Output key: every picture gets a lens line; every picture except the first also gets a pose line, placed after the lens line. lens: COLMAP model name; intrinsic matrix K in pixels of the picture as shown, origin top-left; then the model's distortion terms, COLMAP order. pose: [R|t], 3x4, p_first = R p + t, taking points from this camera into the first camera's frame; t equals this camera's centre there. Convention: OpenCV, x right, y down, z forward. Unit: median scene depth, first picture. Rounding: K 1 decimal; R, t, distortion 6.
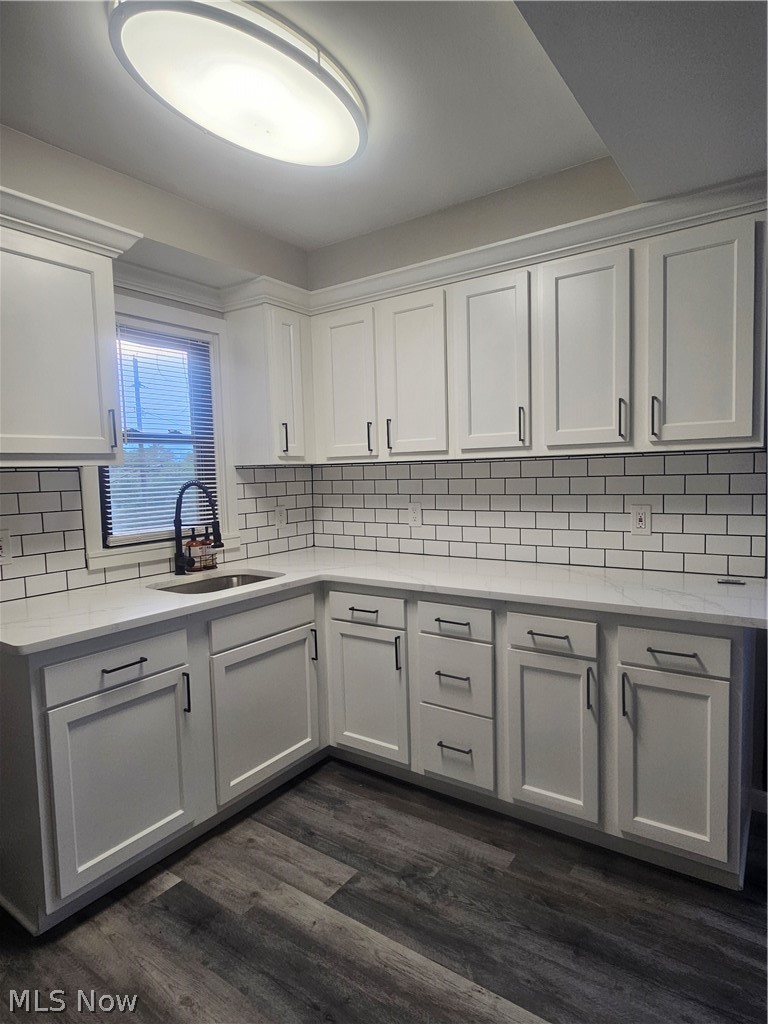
lens RADIAL K [[592.1, 0, 385.3], [0, 592.1, 516.8], [0, 0, 1]] dist [0.003884, 0.000528]
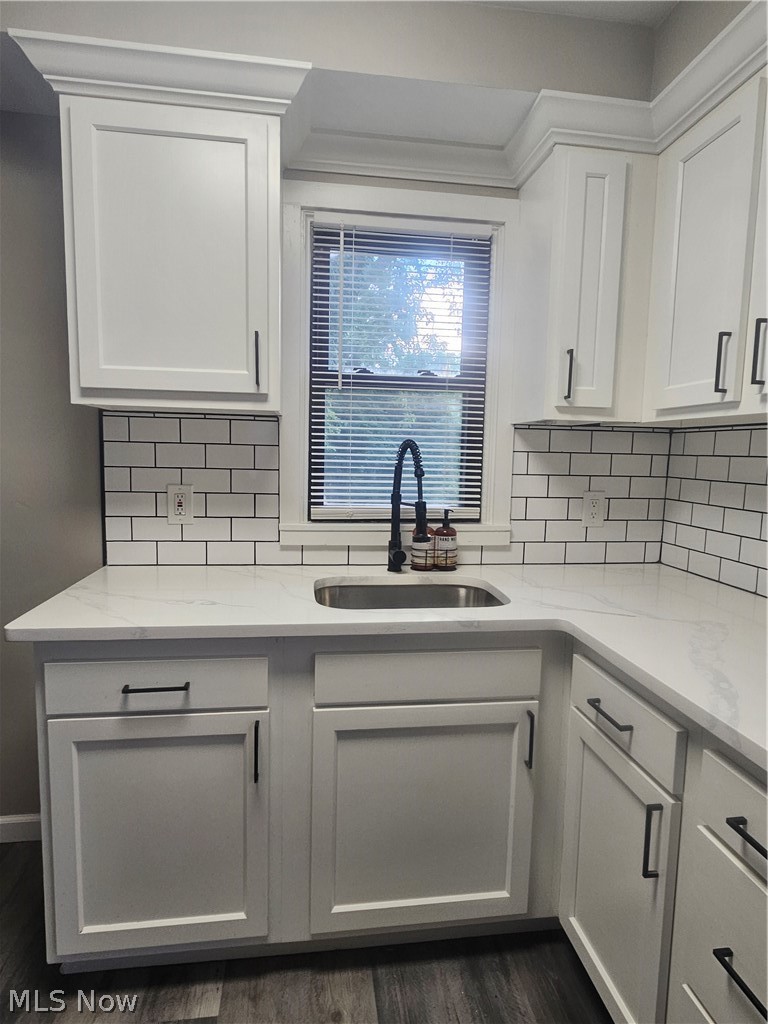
lens RADIAL K [[592.1, 0, 385.3], [0, 592.1, 516.8], [0, 0, 1]] dist [0.003884, 0.000528]
pose [[0.680845, 0.122862, -0.722049, 0.160305], [-0.097603, 0.992257, 0.076808, -0.022173], [0.725896, 0.018180, 0.687565, 0.498520]]
